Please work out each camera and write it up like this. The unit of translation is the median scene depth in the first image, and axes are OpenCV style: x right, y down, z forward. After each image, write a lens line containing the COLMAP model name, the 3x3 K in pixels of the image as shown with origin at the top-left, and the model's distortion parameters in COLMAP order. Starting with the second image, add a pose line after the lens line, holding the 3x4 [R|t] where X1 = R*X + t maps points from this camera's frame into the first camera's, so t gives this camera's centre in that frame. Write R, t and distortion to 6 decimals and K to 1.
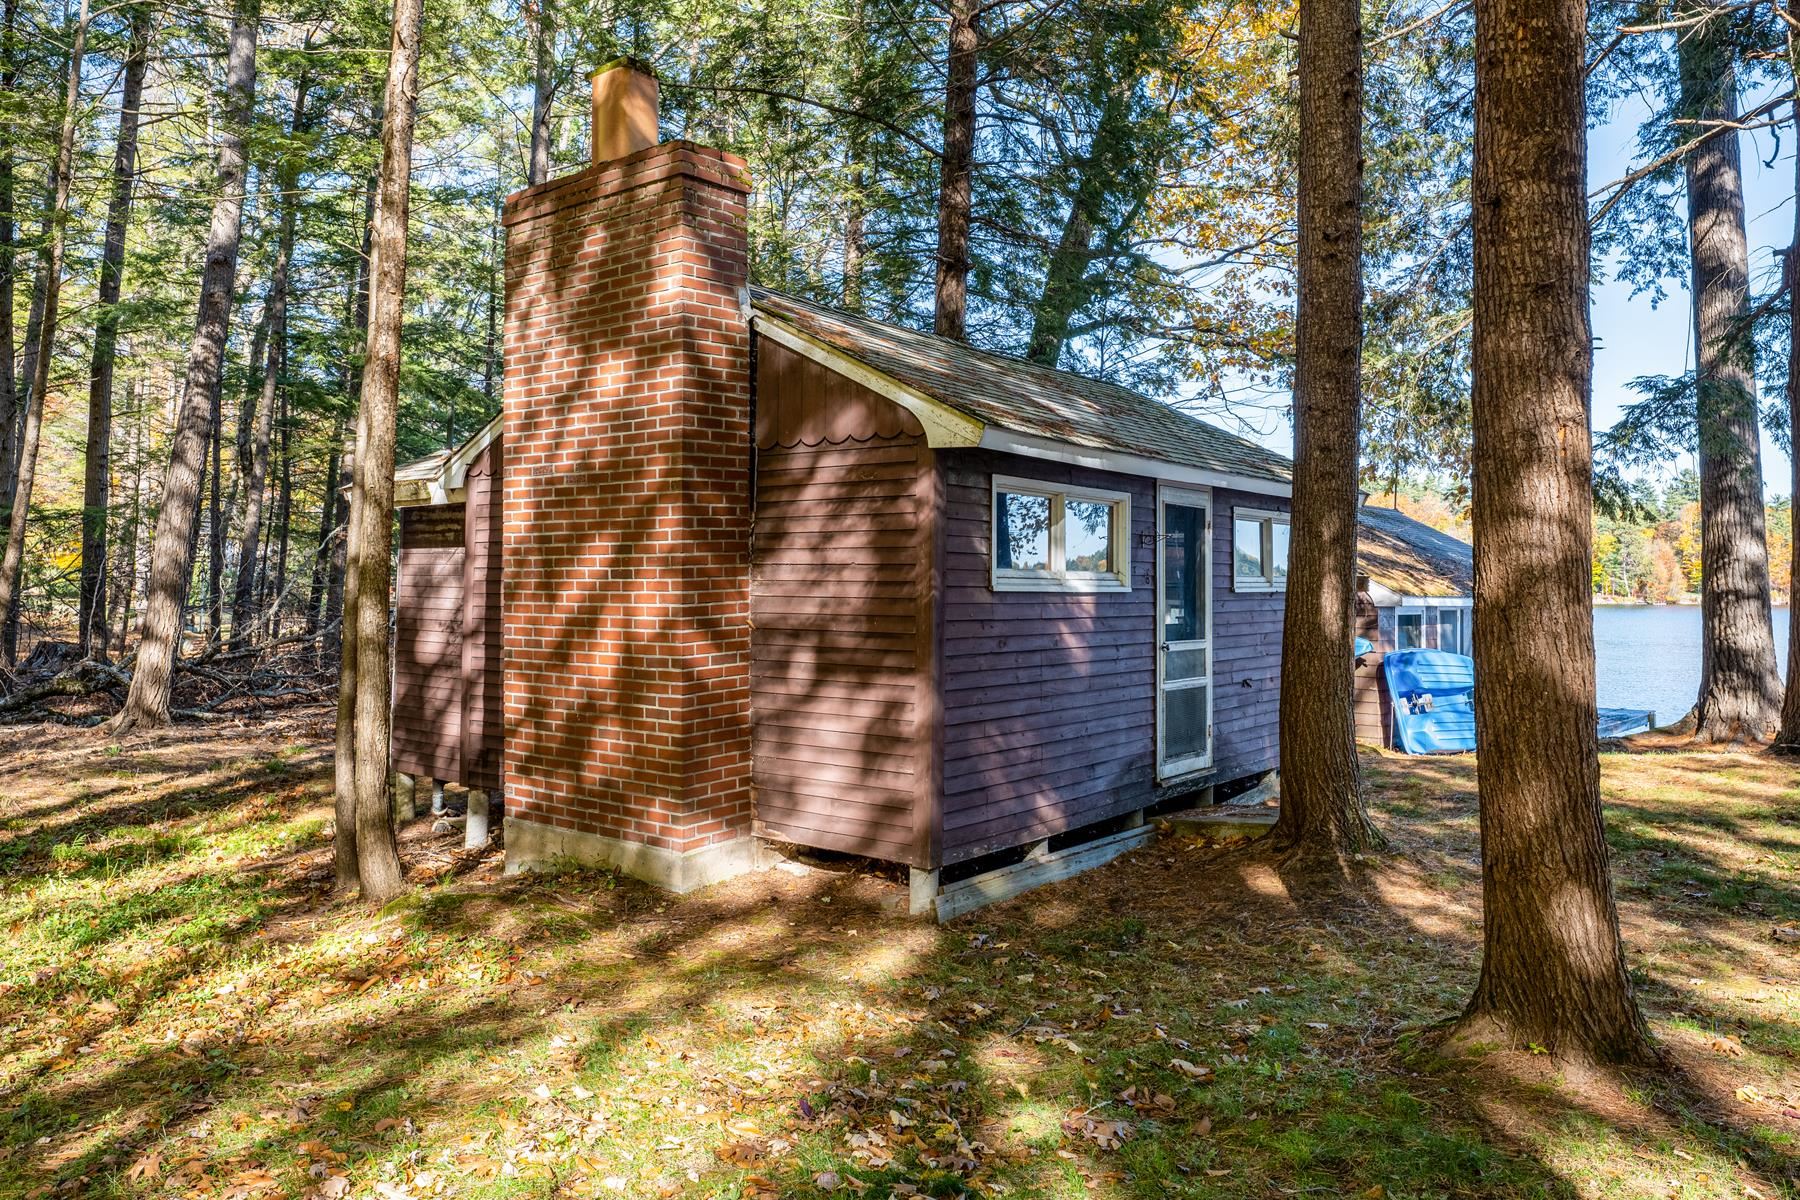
lens RADIAL K [[1198.5, 0, 897.5], [0, 1198.5, 576.0], [0, 0, 1]] dist [-0.007398, -0.000661]
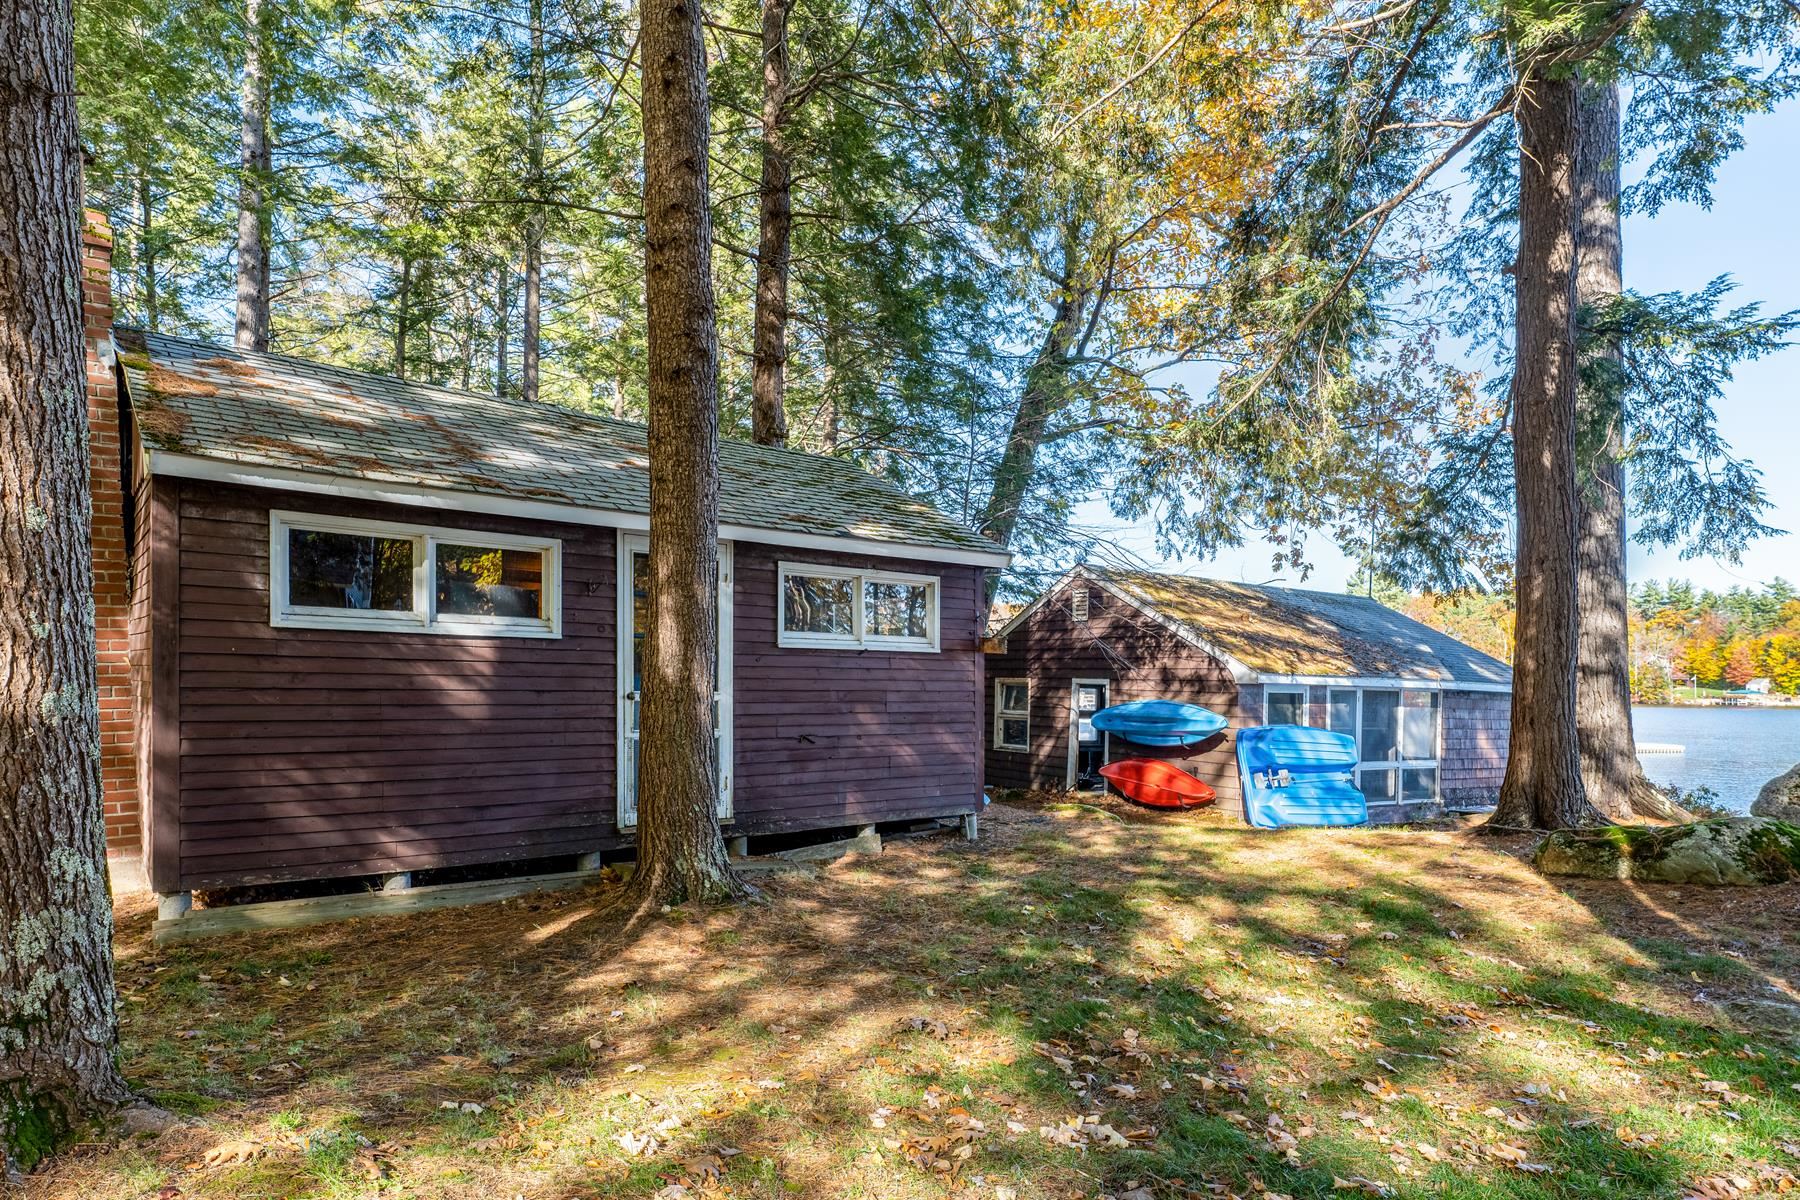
lens RADIAL K [[990.8, 0, 900.6], [0, 990.8, 730.6], [0, 0, 1]] dist [0.005188, 0.000482]
pose [[0.978316, 0.017483, -0.206377, 0.353094], [-0.005840, 0.998363, 0.056888, 0.022622], [0.207034, -0.054449, 0.976817, 0.131060]]
